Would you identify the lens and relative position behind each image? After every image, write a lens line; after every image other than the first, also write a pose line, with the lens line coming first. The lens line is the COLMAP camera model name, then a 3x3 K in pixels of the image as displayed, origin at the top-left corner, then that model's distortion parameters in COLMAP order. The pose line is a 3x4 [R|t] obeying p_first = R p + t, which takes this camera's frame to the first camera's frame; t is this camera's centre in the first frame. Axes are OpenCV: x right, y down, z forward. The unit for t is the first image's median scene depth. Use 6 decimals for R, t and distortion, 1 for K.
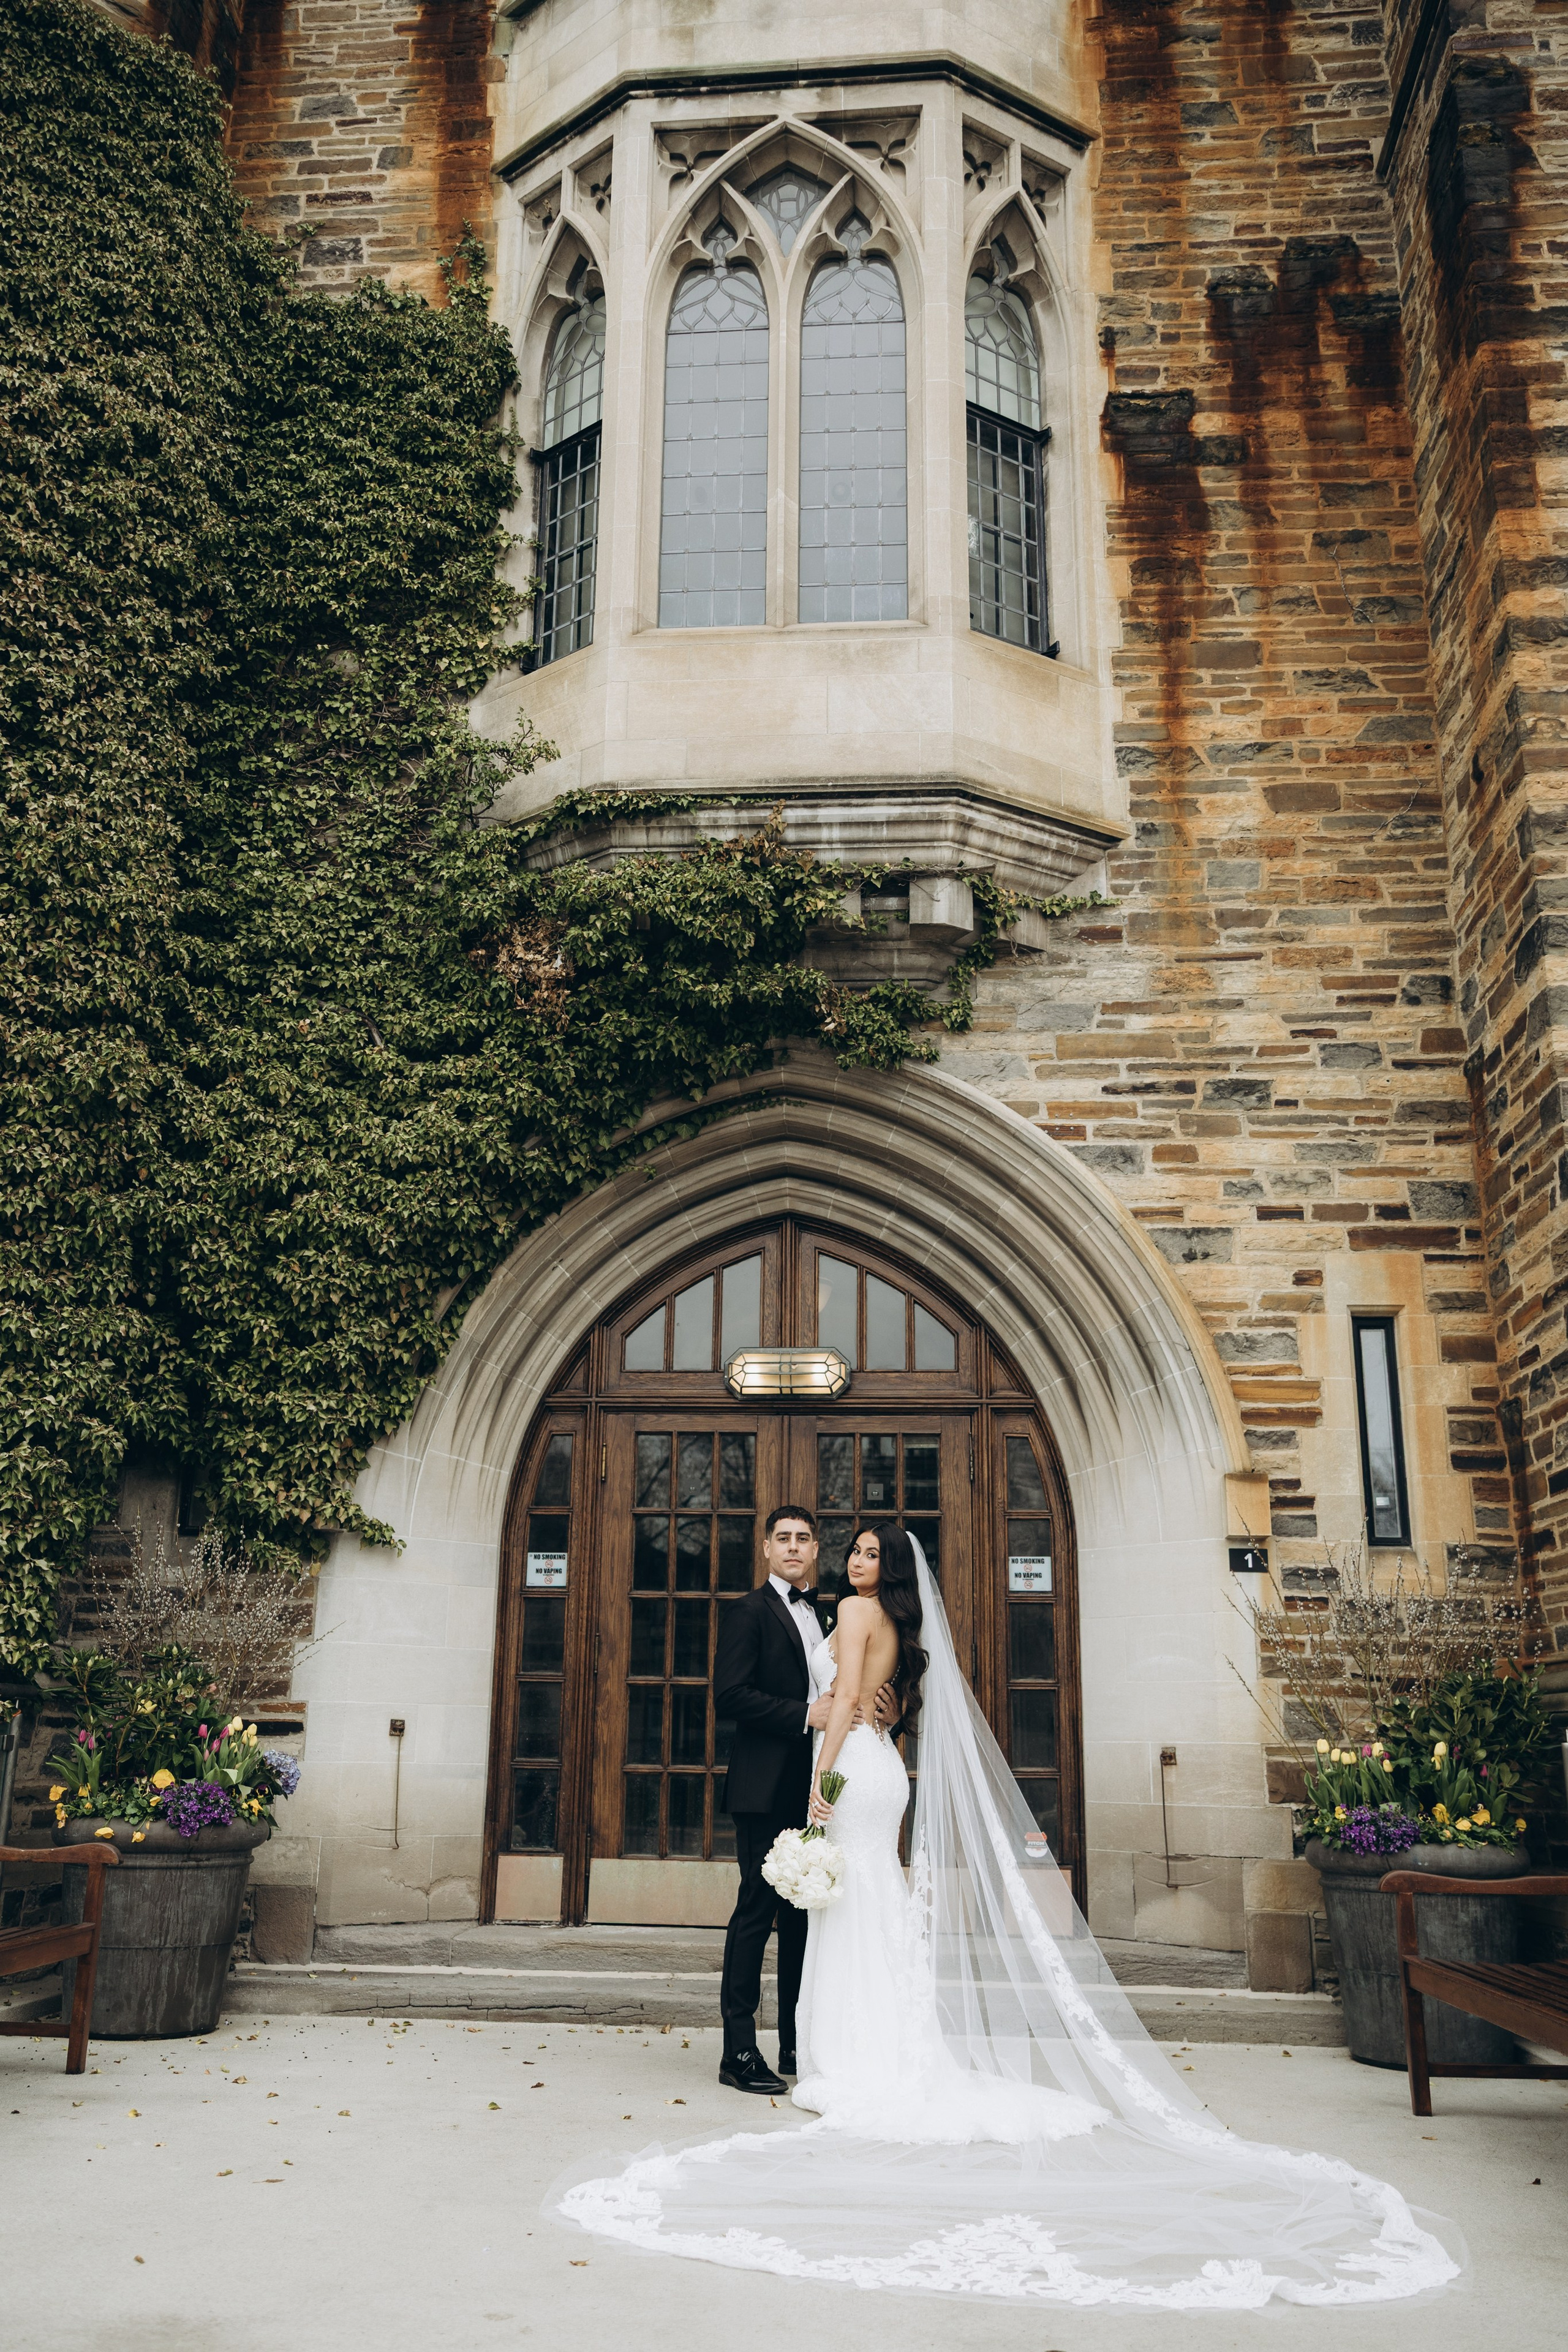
lens RADIAL K [[1897.6, 0, 745.6], [0, 1897.6, 1203.9], [0, 0, 1]] dist [0.011277, 0.016653]
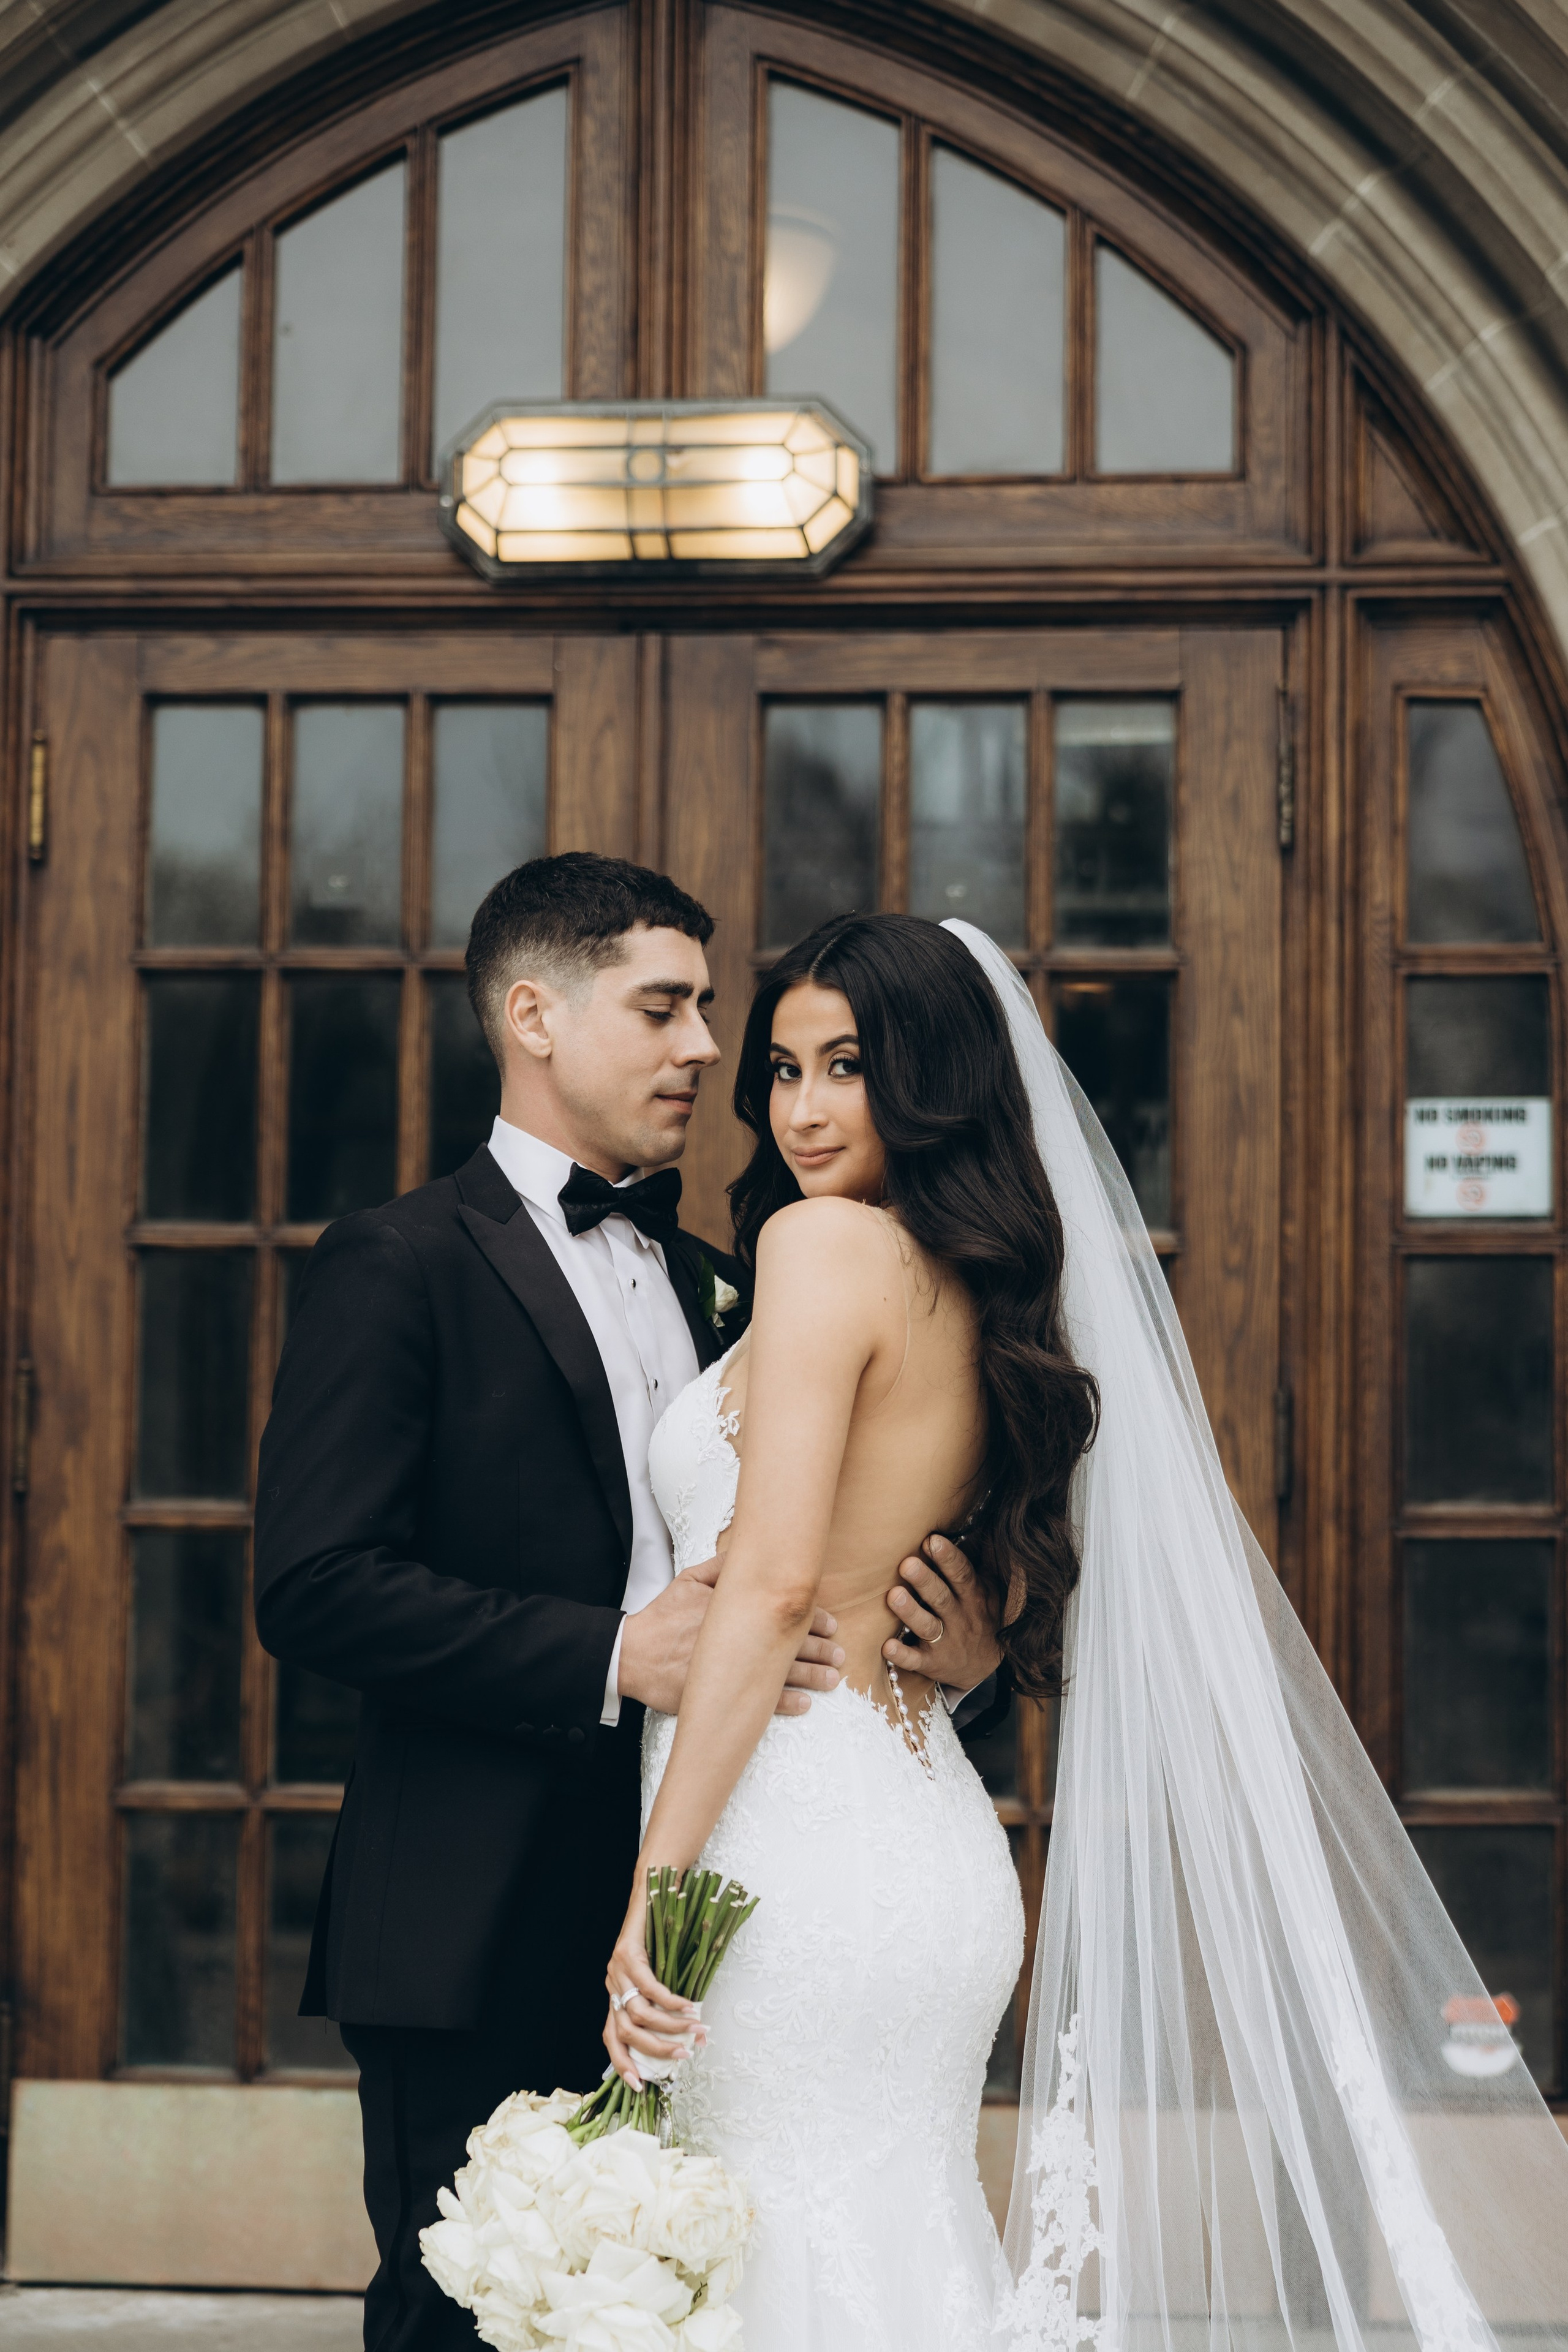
lens RADIAL K [[4715.4, 0, 650.1], [0, 4715.4, 1182.0], [0, 0, 1]] dist [-0.006272, 0.022758]
pose [[0.999796, -0.004298, -0.019749, 0.036262], [0.007751, 0.983953, 0.178262, 0.068005], [0.018666, -0.178378, 0.983785, 0.281456]]
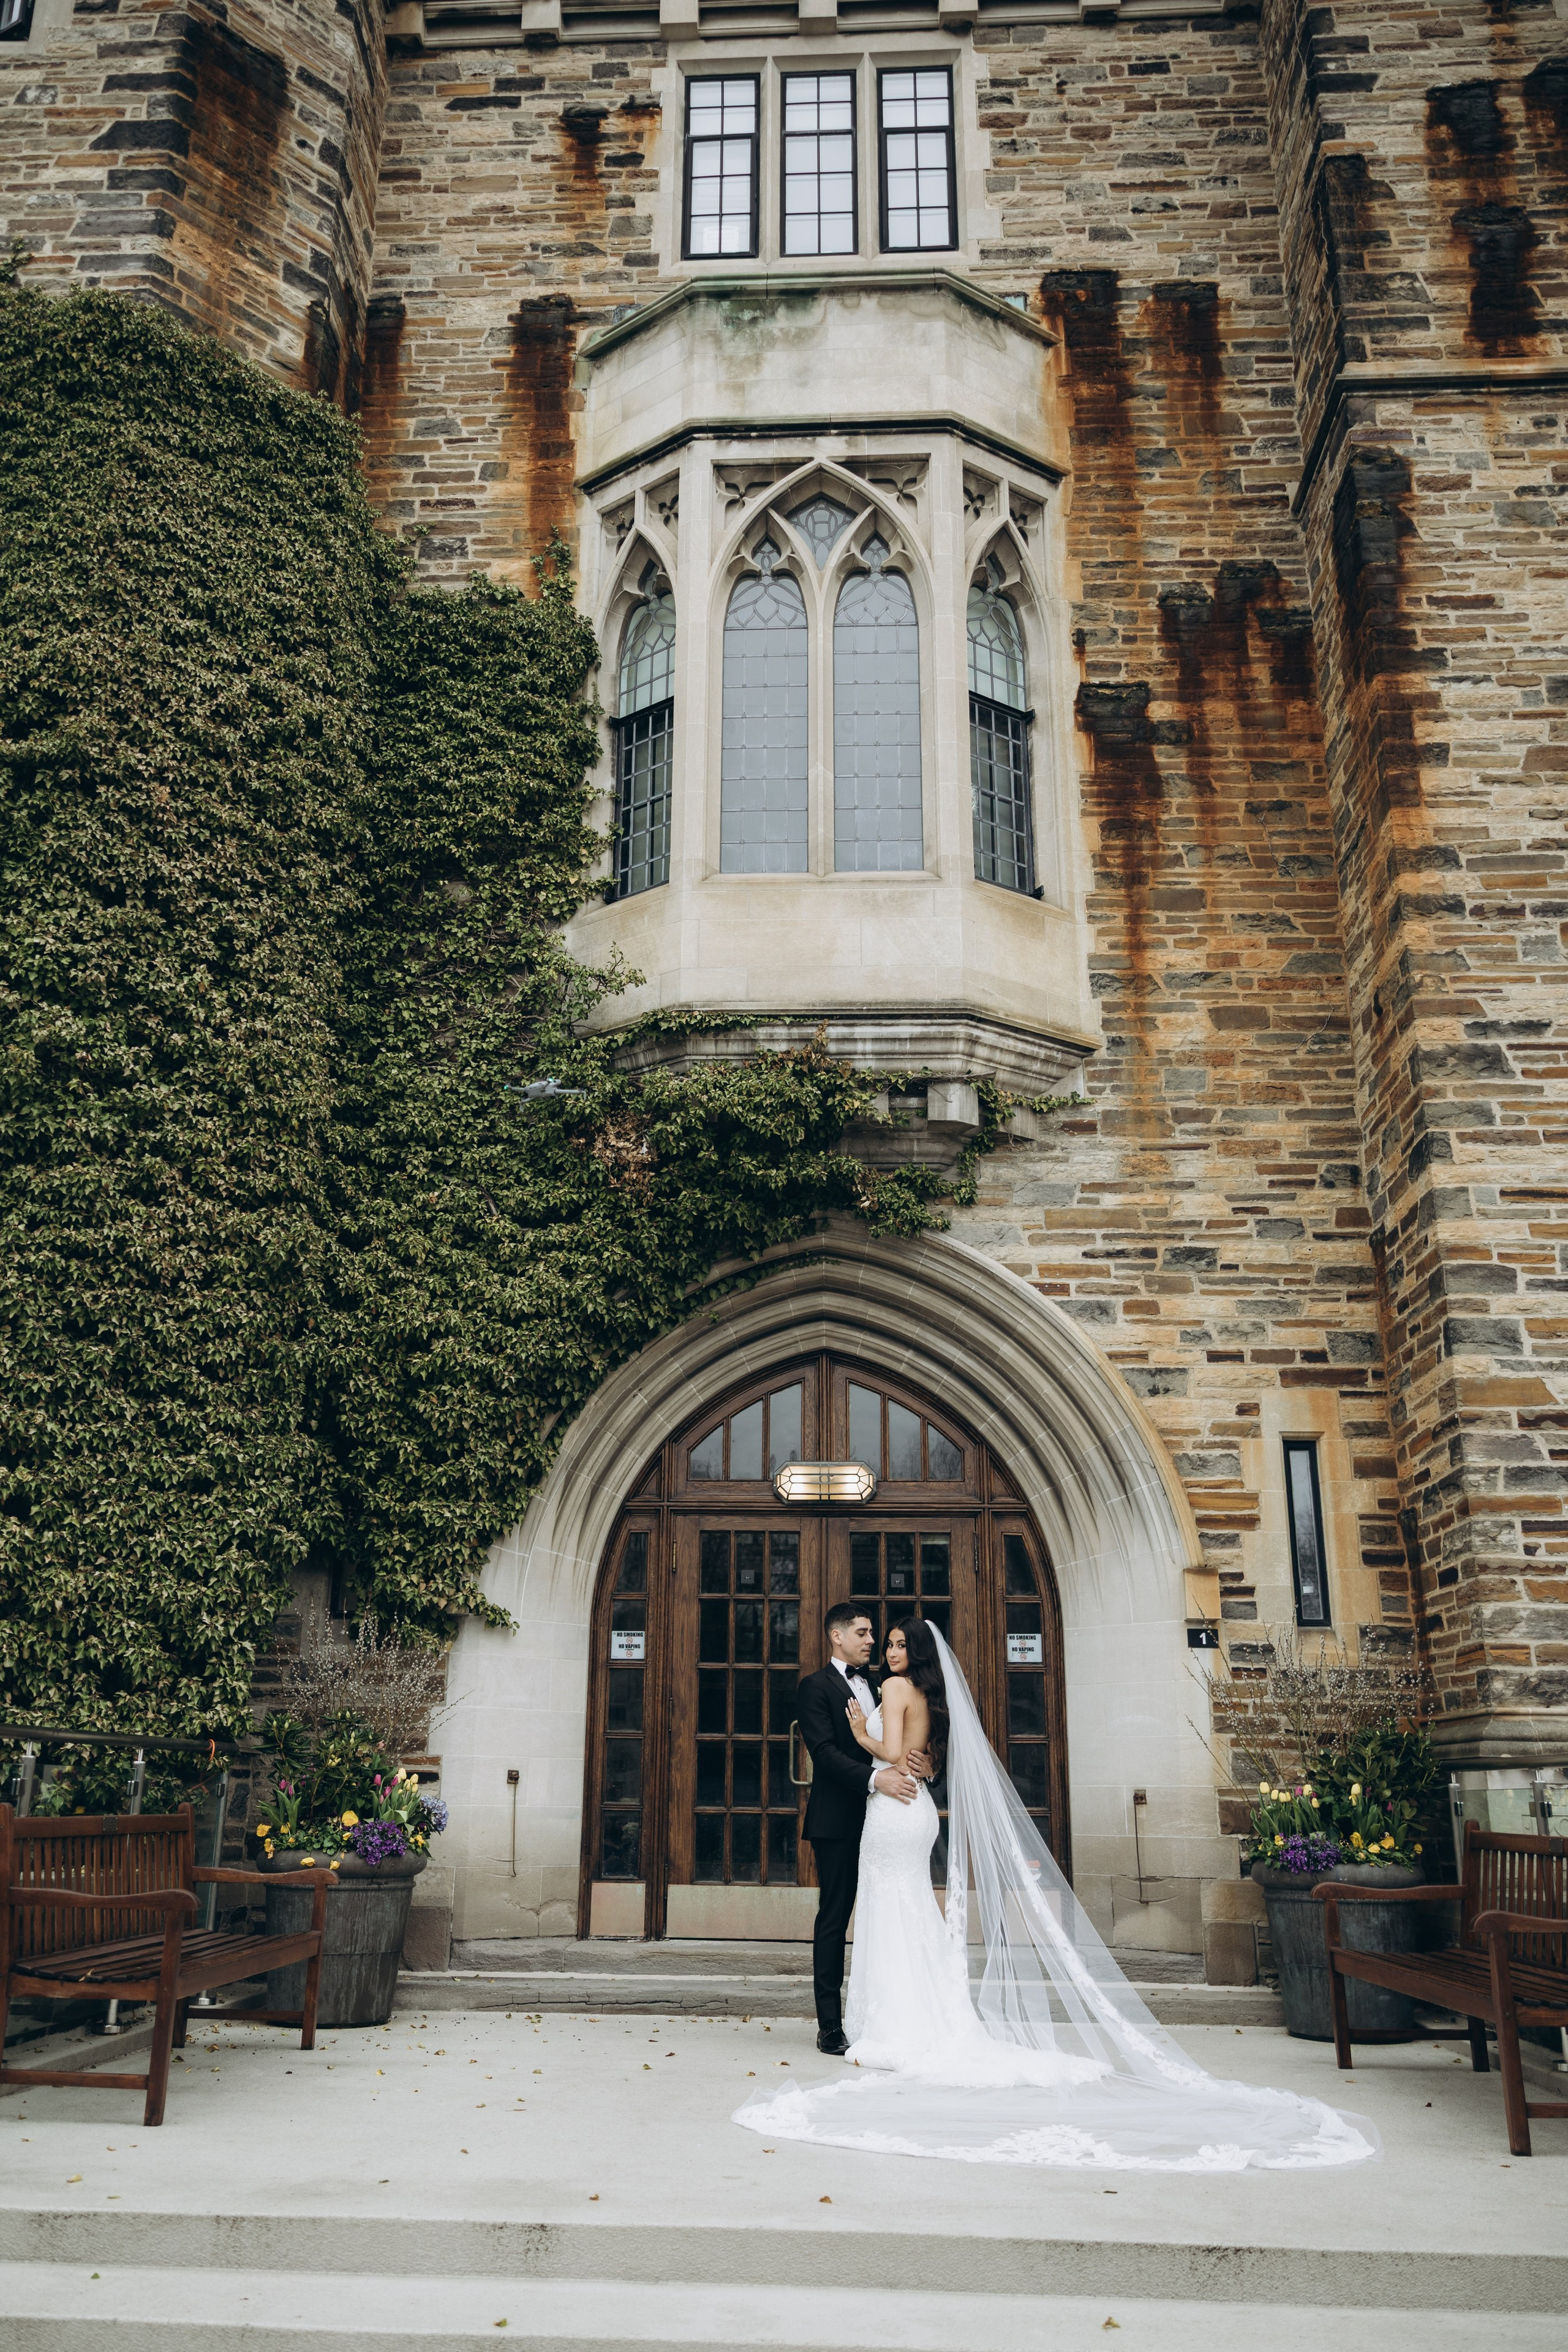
lens RADIAL K [[1832.8, 0, 745.9], [0, 1832.8, 1197.8], [0, 0, 1]] dist [0.001891, 0.017209]
pose [[0.999389, 0.006050, 0.034433, -0.073530], [-0.004770, 0.999299, -0.037125, -0.051810], [-0.034634, 0.036938, 0.998717, -0.190429]]
